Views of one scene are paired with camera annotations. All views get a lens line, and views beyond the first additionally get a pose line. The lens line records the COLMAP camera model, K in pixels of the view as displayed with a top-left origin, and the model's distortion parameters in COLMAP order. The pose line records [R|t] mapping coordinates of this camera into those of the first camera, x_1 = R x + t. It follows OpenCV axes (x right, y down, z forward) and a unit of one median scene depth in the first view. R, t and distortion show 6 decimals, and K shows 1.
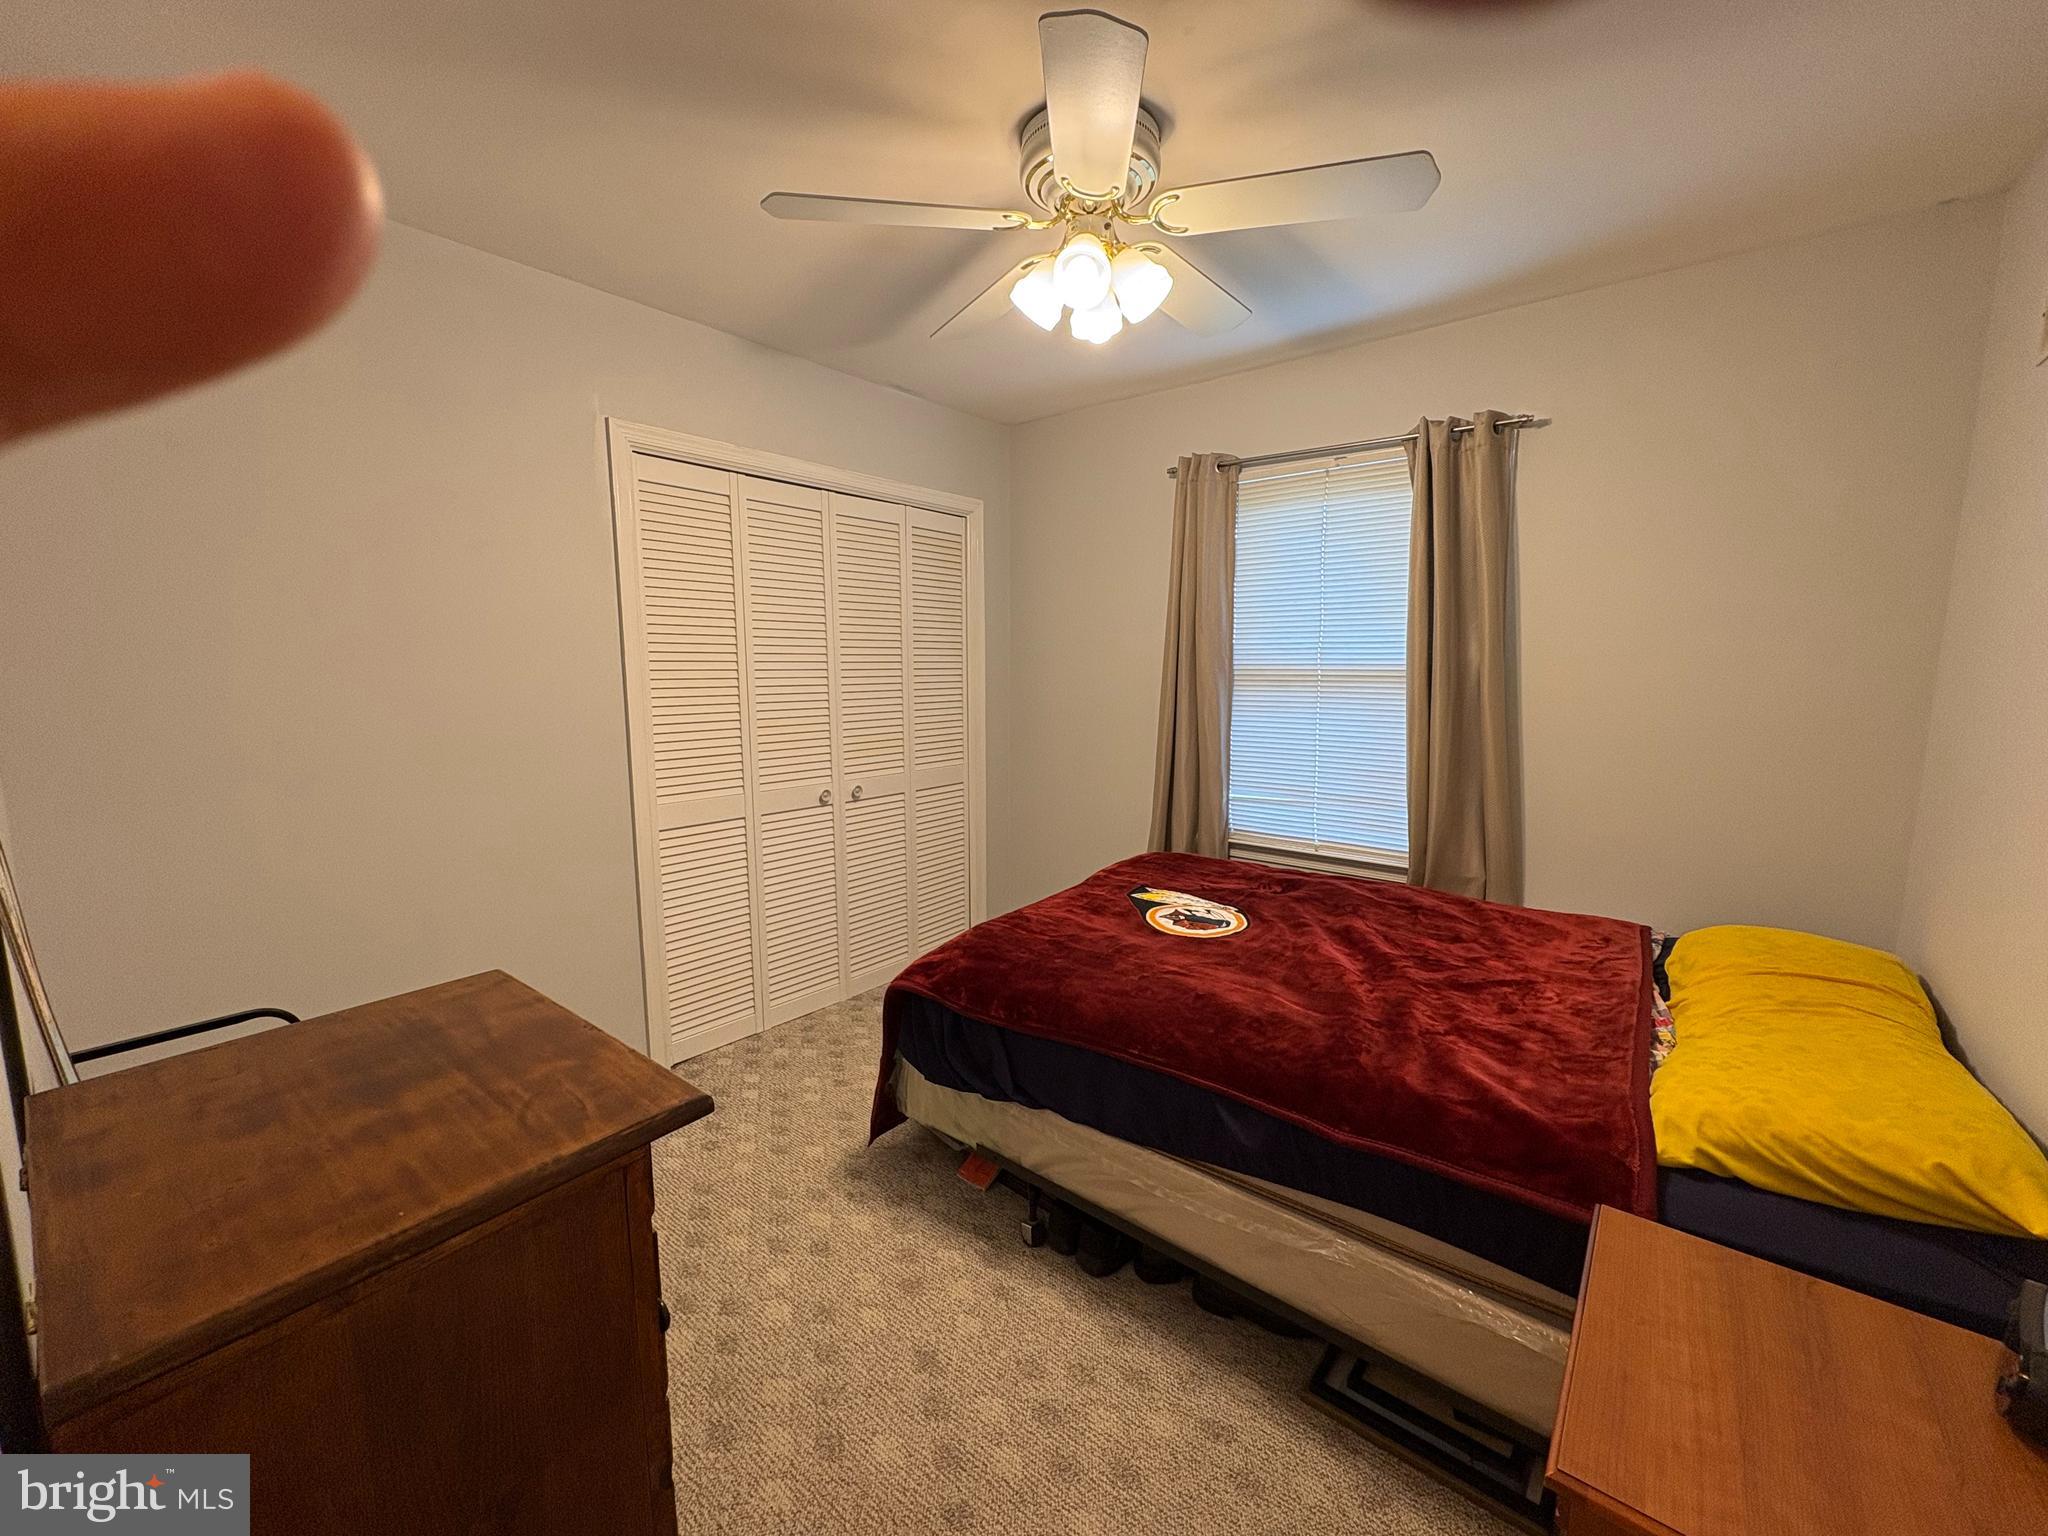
lens RADIAL K [[817.8, 0, 1028.0], [0, 817.8, 769.9], [0, 0, 1]] dist [0.004283, 0.001146]
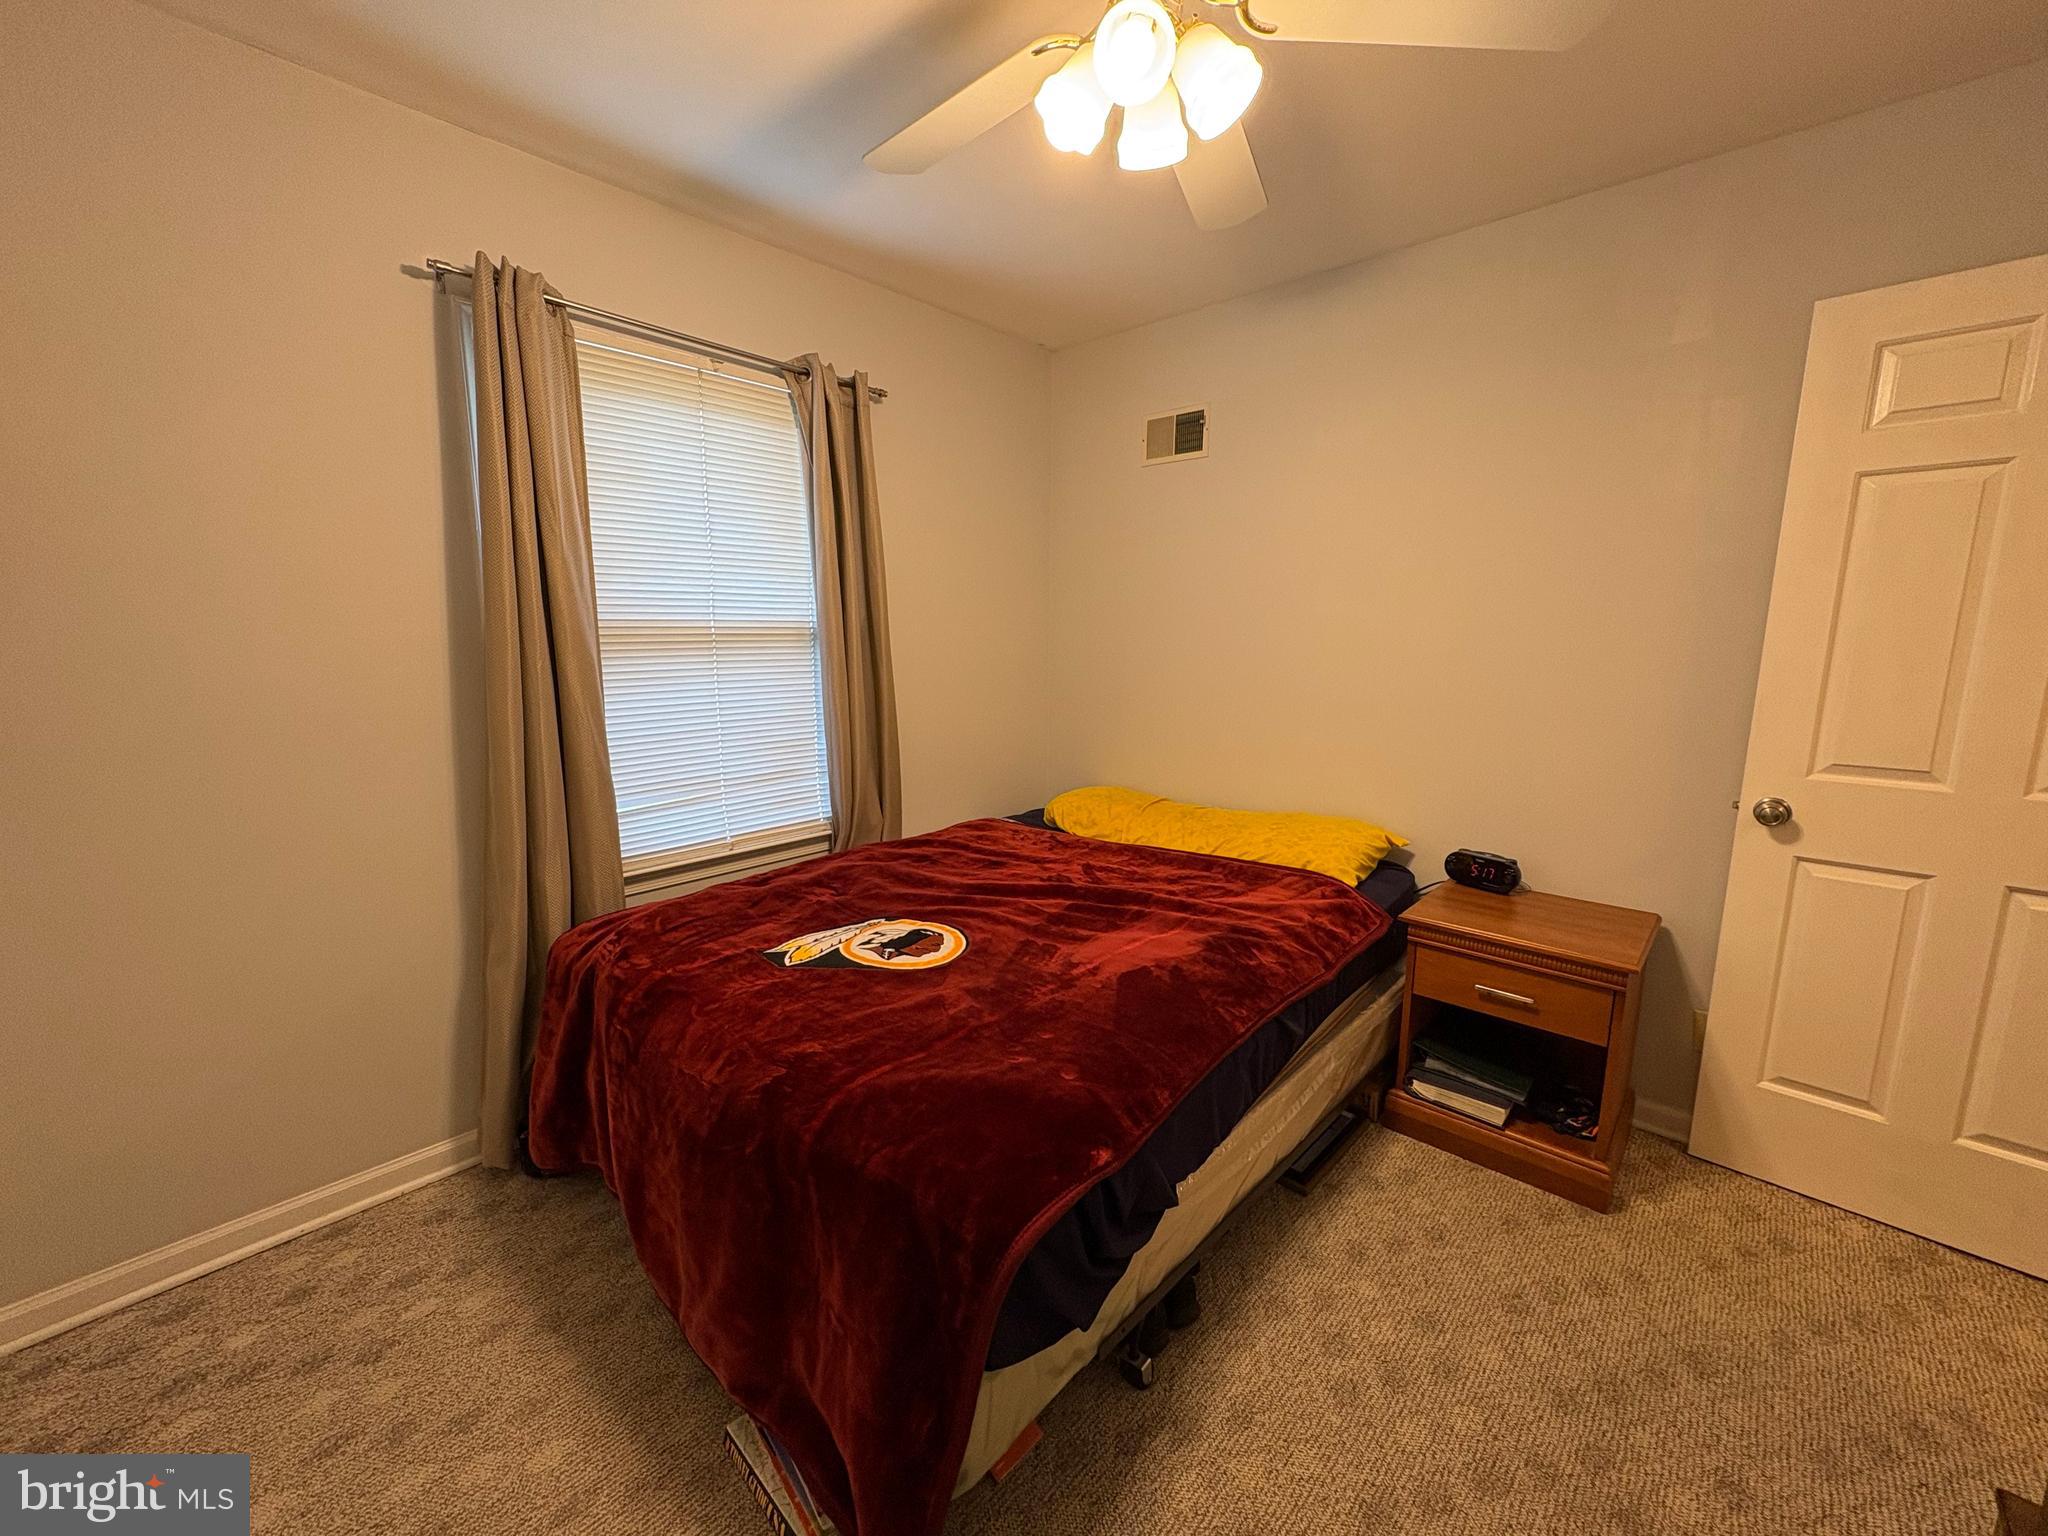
lens RADIAL K [[817.8, 0, 1023.3], [0, 817.8, 762.1], [0, 0, 1]] dist [0.004283, 0.001146]
pose [[0.060127, -0.160266, 0.985241, -0.540199], [0.129476, 0.979940, 0.151502, -0.093943], [-0.989758, 0.118456, 0.079672, 0.804576]]
